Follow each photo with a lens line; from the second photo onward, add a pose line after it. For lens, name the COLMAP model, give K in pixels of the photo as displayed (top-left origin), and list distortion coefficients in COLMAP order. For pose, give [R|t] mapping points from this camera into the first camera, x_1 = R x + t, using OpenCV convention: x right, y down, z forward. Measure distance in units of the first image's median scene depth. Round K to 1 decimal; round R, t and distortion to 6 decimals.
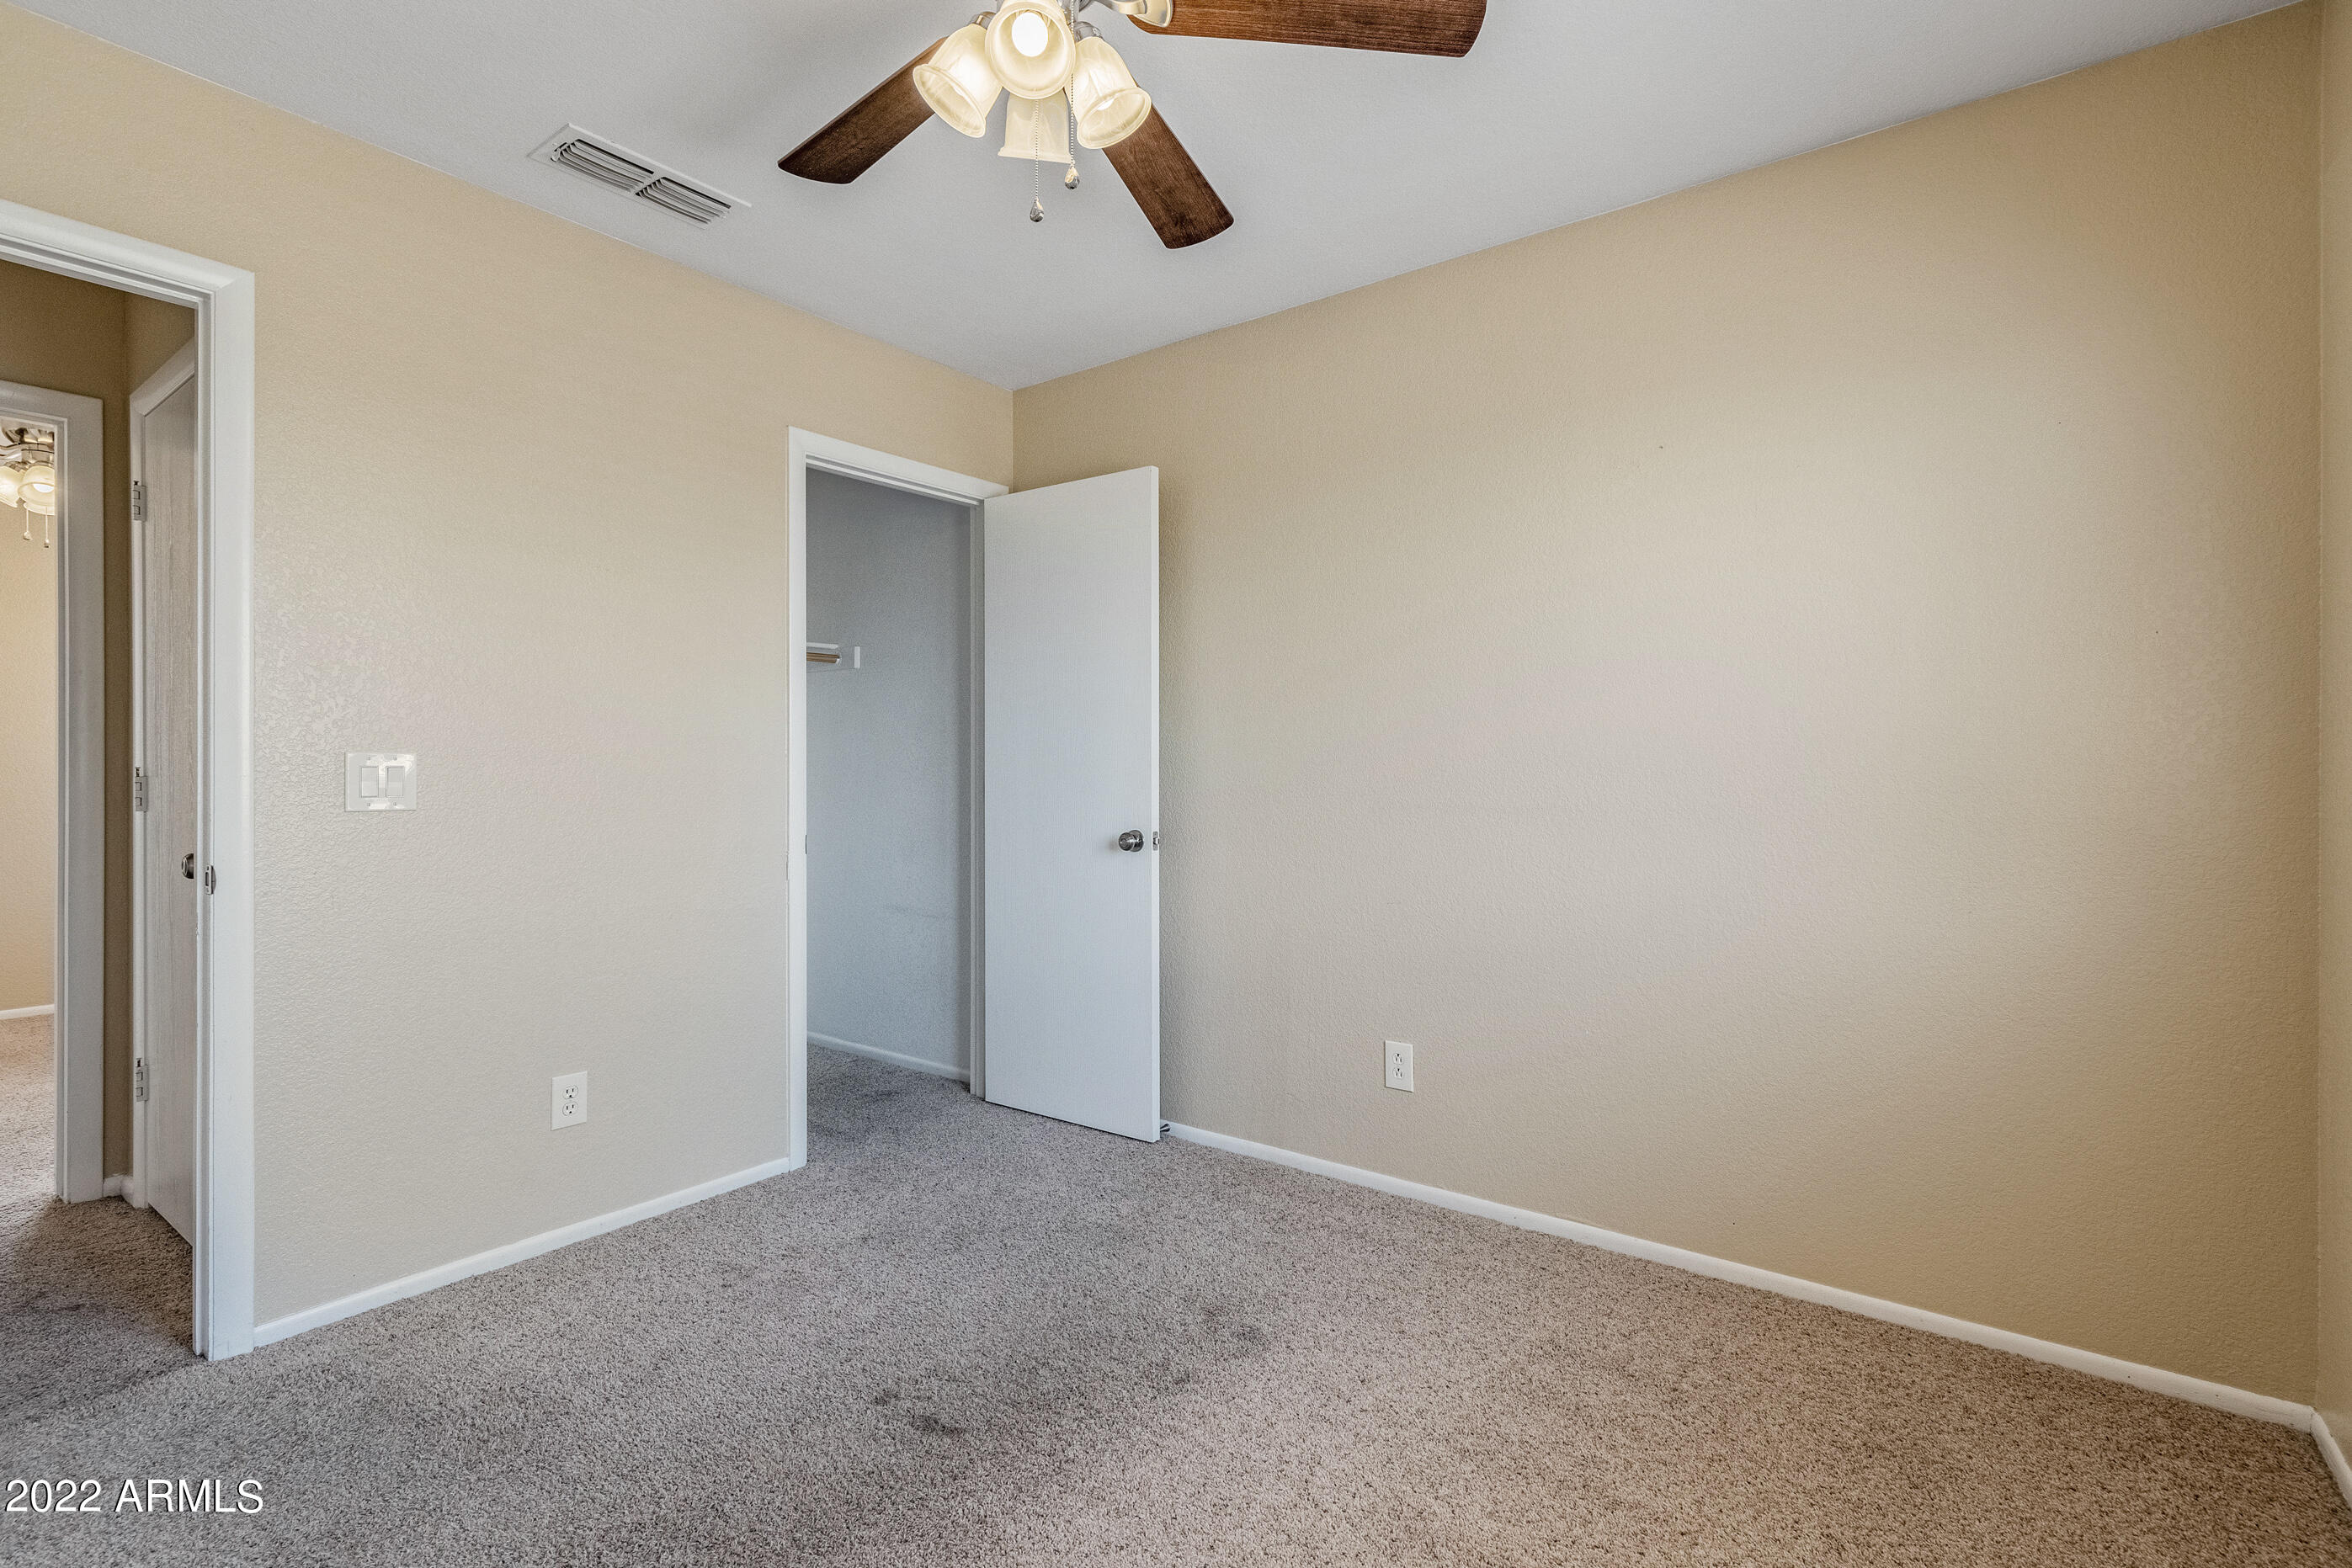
lens RADIAL K [[1076.6, 0, 1182.8], [0, 1076.6, 784.4], [0, 0, 1]] dist [0.011078, -0.000730]
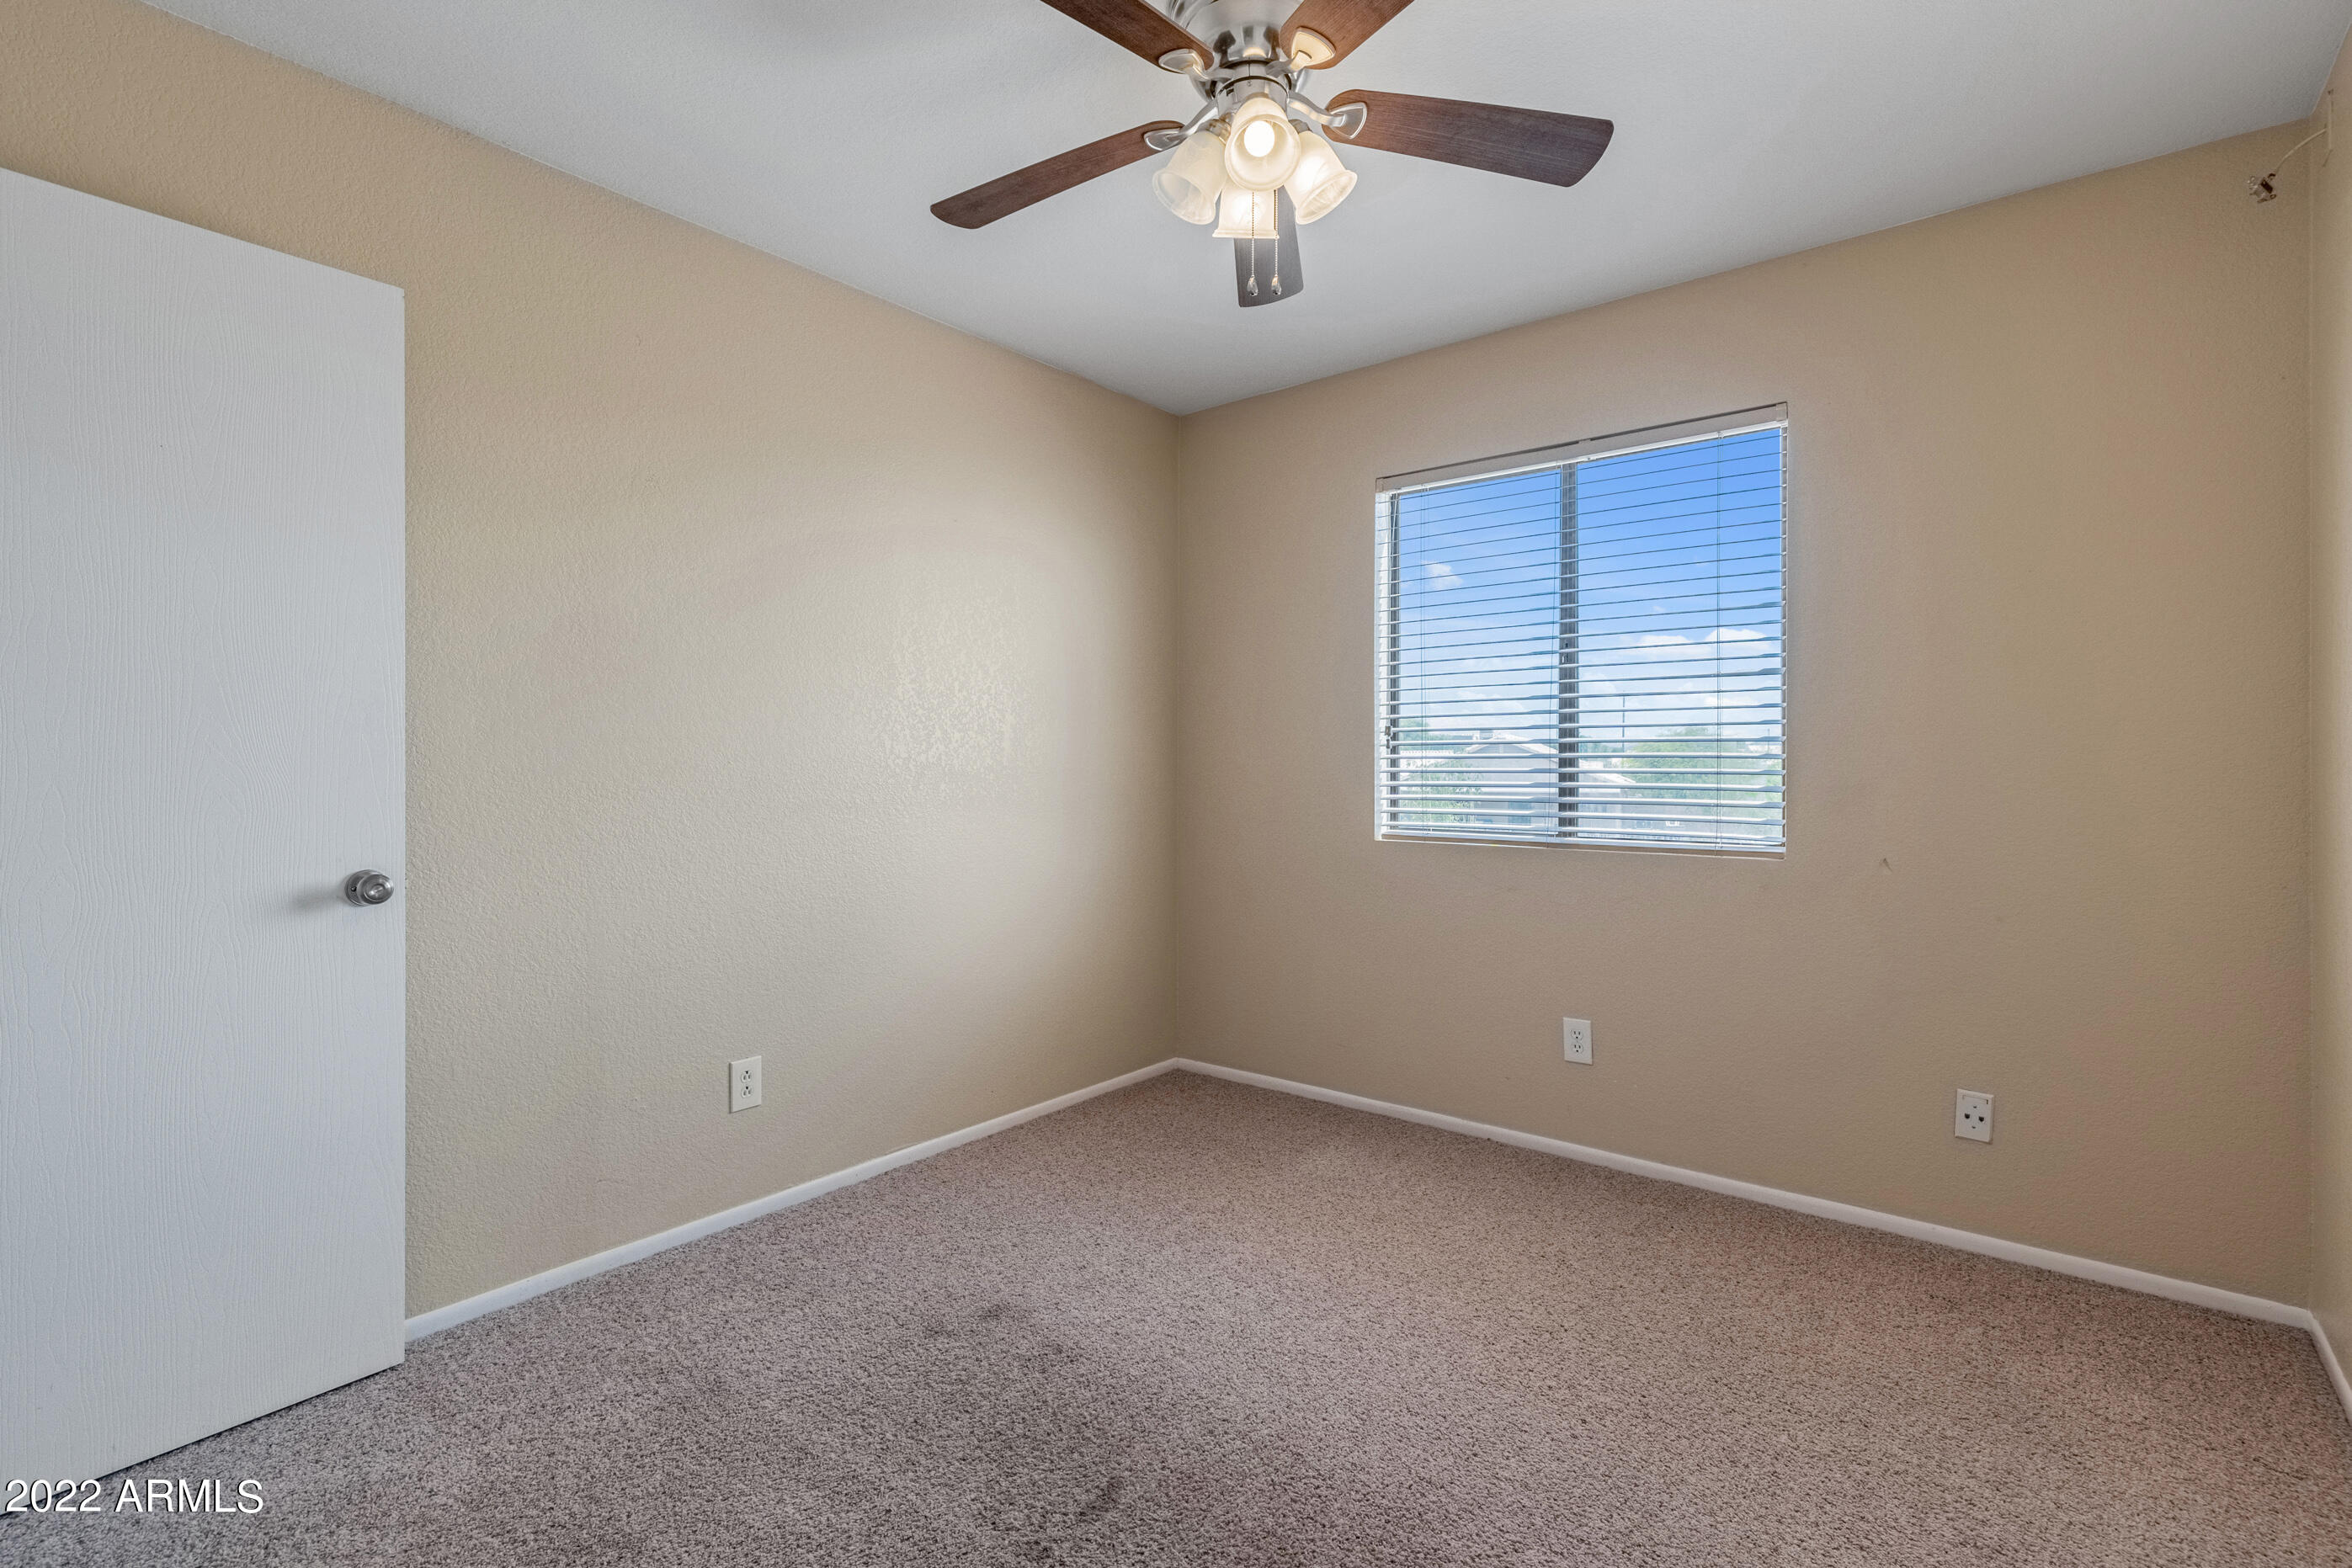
lens RADIAL K [[1076.6, 0, 1182.8], [0, 1076.6, 784.4], [0, 0, 1]] dist [0.011078, -0.000730]
pose [[0.028680, -0.015883, 0.999462, -0.802564], [0.017880, 0.999722, 0.015375, -0.008484], [-0.999429, 0.017430, 0.028956, 0.649120]]
